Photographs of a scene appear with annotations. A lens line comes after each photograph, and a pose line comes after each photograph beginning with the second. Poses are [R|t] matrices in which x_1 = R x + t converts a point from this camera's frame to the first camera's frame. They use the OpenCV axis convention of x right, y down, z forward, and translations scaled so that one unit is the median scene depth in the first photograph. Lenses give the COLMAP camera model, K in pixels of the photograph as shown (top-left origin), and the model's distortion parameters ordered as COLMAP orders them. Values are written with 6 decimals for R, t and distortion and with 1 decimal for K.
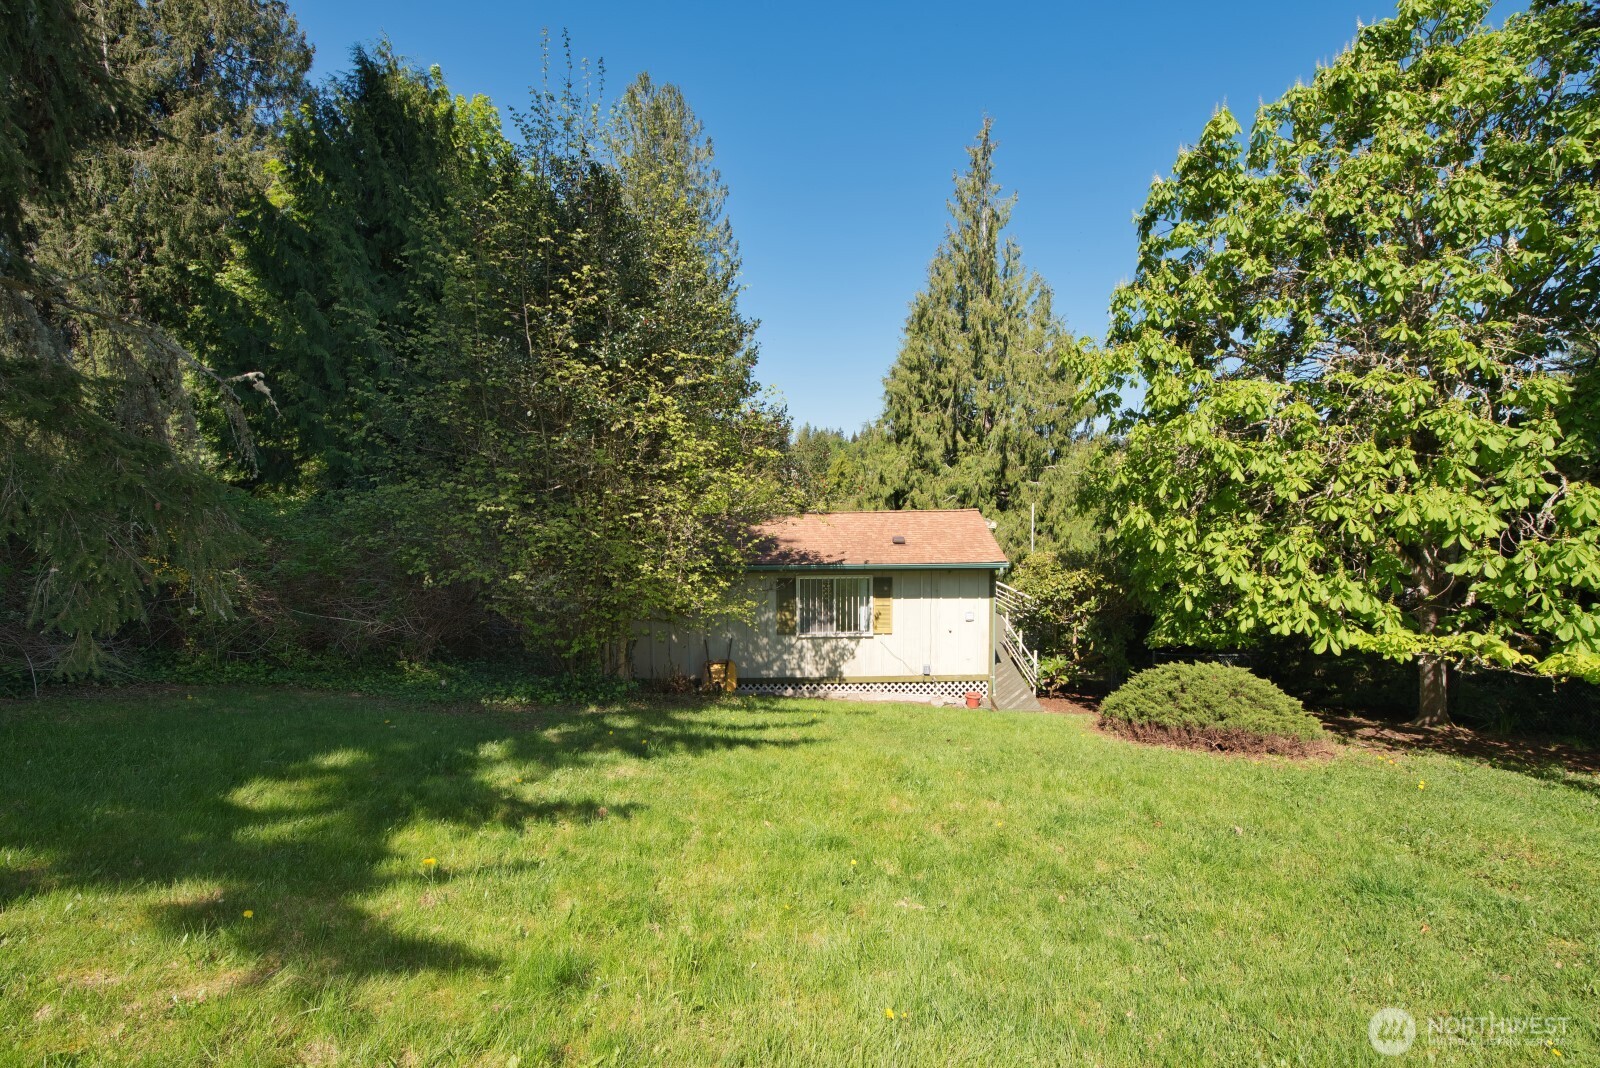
lens RADIAL K [[709.7, 0, 795.6], [0, 709.7, 533.7], [0, 0, 1]] dist [0.004459, 0.000383]
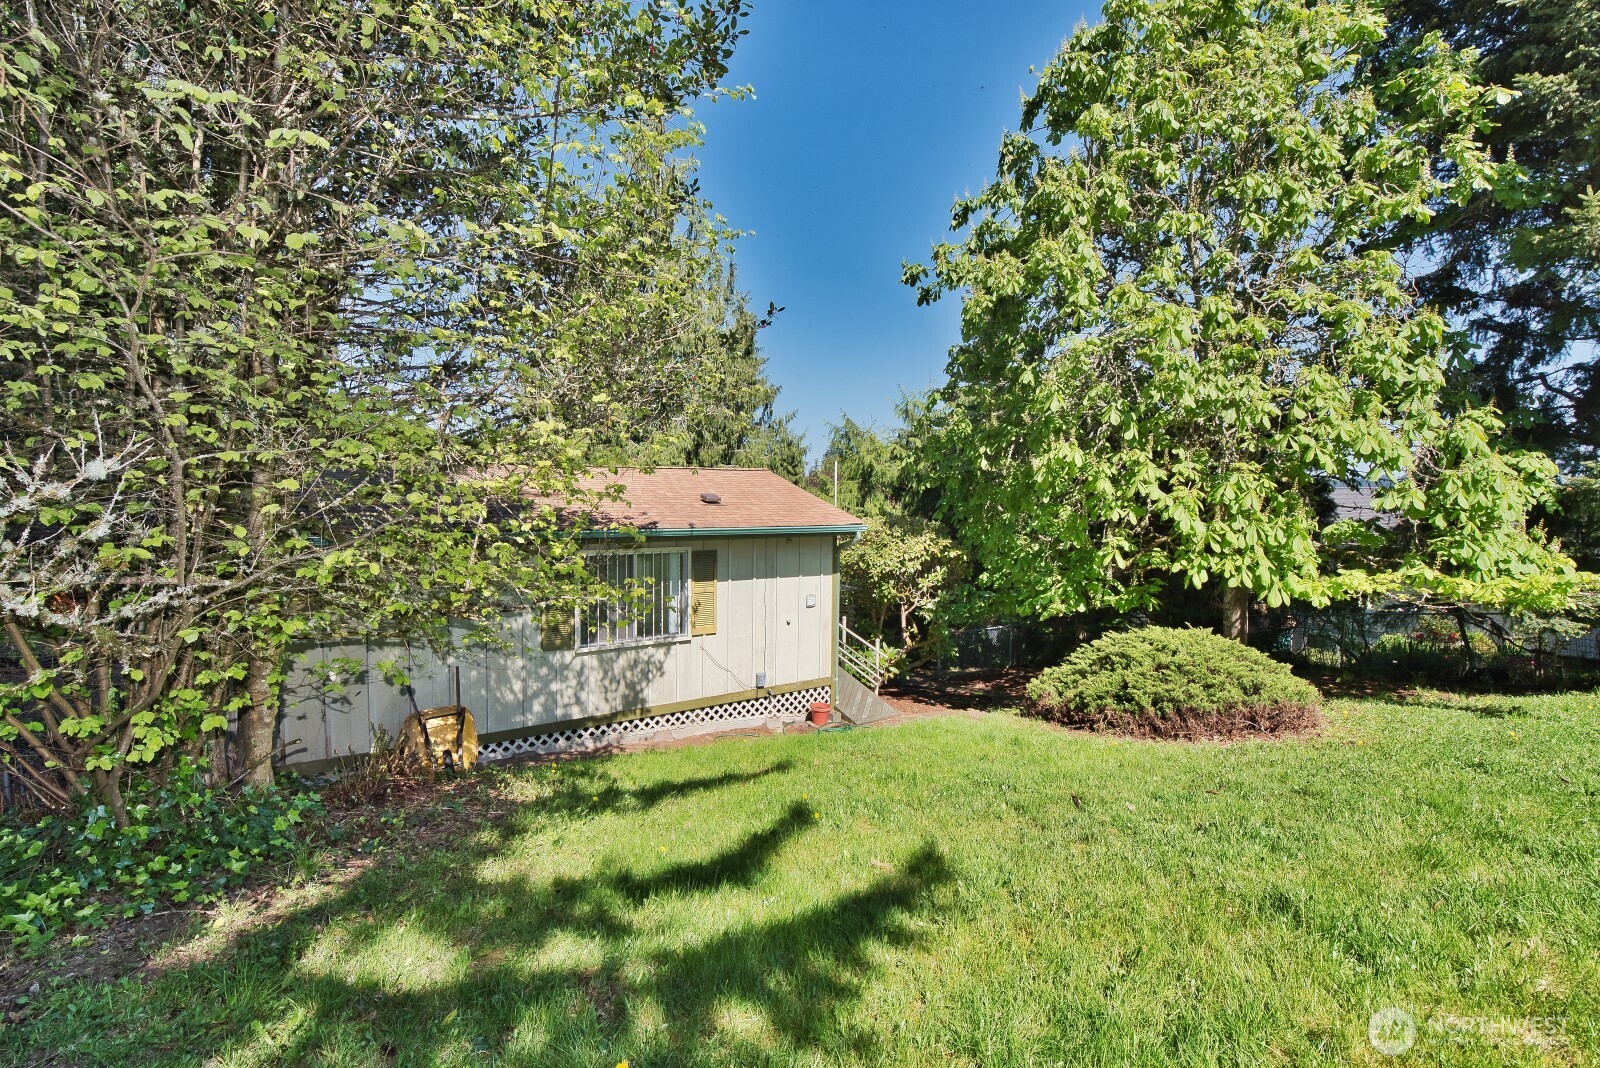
lens RADIAL K [[709.7, 0, 801.3], [0, 709.7, 524.5], [0, 0, 1]] dist [0.004459, 0.000383]
pose [[0.847801, -0.003962, 0.530299, -0.154719], [0.016043, 0.999706, -0.018179, 0.050870], [-0.530071, 0.023920, 0.847616, 0.379576]]
